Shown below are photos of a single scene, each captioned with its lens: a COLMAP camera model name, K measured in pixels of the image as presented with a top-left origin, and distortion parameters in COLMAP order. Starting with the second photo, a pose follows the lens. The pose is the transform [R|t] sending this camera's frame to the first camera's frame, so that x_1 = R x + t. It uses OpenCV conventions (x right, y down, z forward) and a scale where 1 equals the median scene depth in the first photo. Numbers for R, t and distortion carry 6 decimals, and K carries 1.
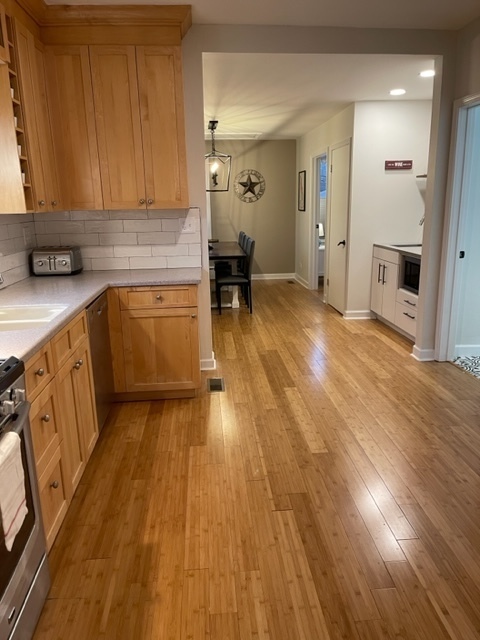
lens RADIAL K [[480.4, 0, 237.9], [0, 480.4, 322.4], [0, 0, 1]] dist [0.030854, -0.015869]
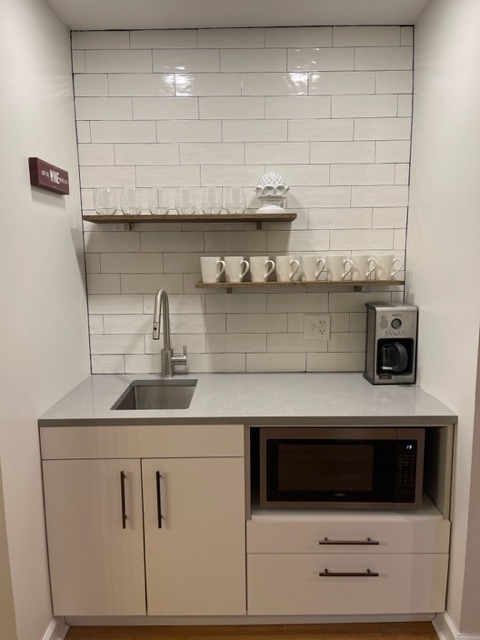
lens RADIAL K [[480.4, 0, 239.9], [0, 480.4, 322.0], [0, 0, 1]] dist [0.030854, -0.015869]
pose [[0.072995, -0.126028, 0.989337, -0.003792], [0.252316, 0.962047, 0.103935, -0.225368], [-0.964888, 0.242039, 0.102024, 0.841818]]
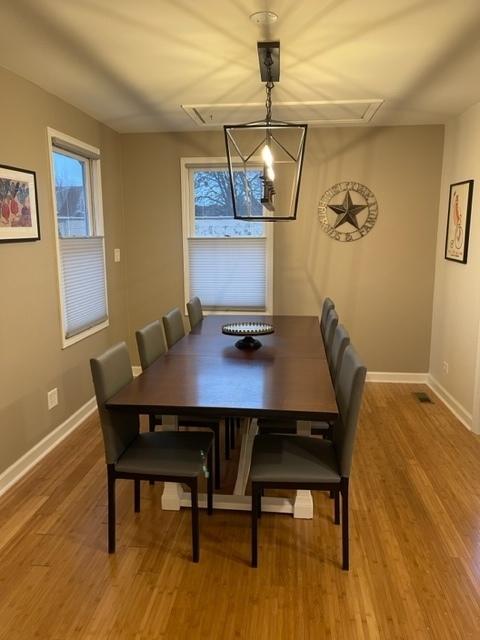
lens RADIAL K [[480.4, 0, 238.0], [0, 480.4, 315.3], [0, 0, 1]] dist [0.030854, -0.015869]
pose [[0.983314, 0.044681, -0.176343, 0.003523], [-0.057943, 0.995807, -0.070785, -0.122616], [0.172441, 0.079821, 0.981780, 0.458339]]
